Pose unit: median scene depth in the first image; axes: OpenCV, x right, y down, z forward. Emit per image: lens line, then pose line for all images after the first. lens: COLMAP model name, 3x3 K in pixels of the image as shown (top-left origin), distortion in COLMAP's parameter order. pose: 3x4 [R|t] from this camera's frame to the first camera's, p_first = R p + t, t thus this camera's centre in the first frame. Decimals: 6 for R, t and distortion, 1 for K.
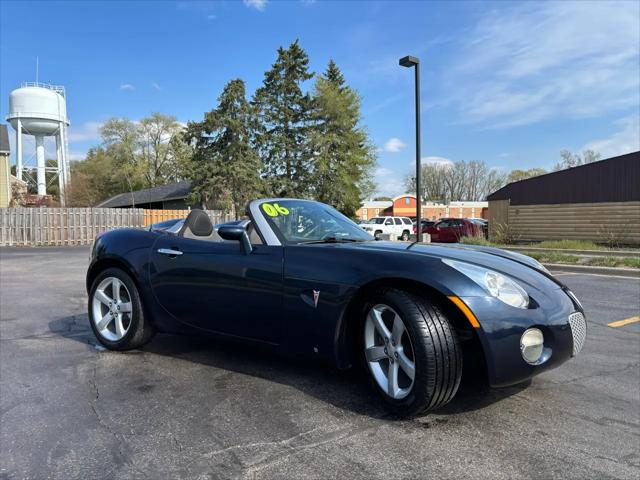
lens RADIAL K [[485.7, 0, 322.9], [0, 485.7, 241.7], [0, 0, 1]] dist [0.028810, -0.044502]
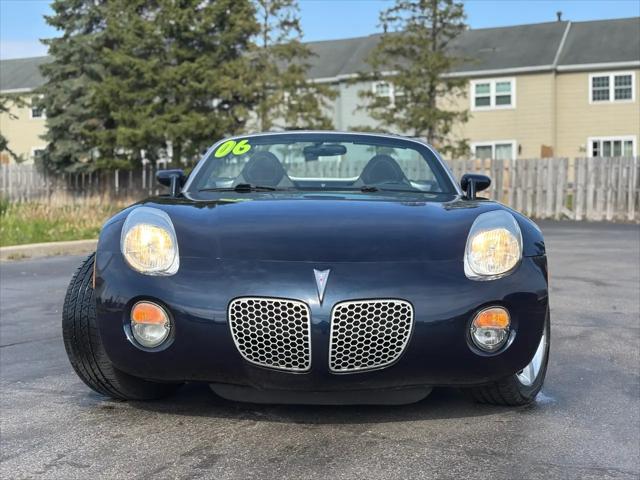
lens RADIAL K [[958.1, 0, 326.7], [0, 958.1, 254.0], [0, 0, 1]] dist [0.194858, -0.702927]
pose [[0.543317, 0.054447, -0.837760, 0.138233], [-0.027615, 0.998514, 0.046986, 0.002619], [0.839073, -0.002394, 0.544013, 0.034631]]
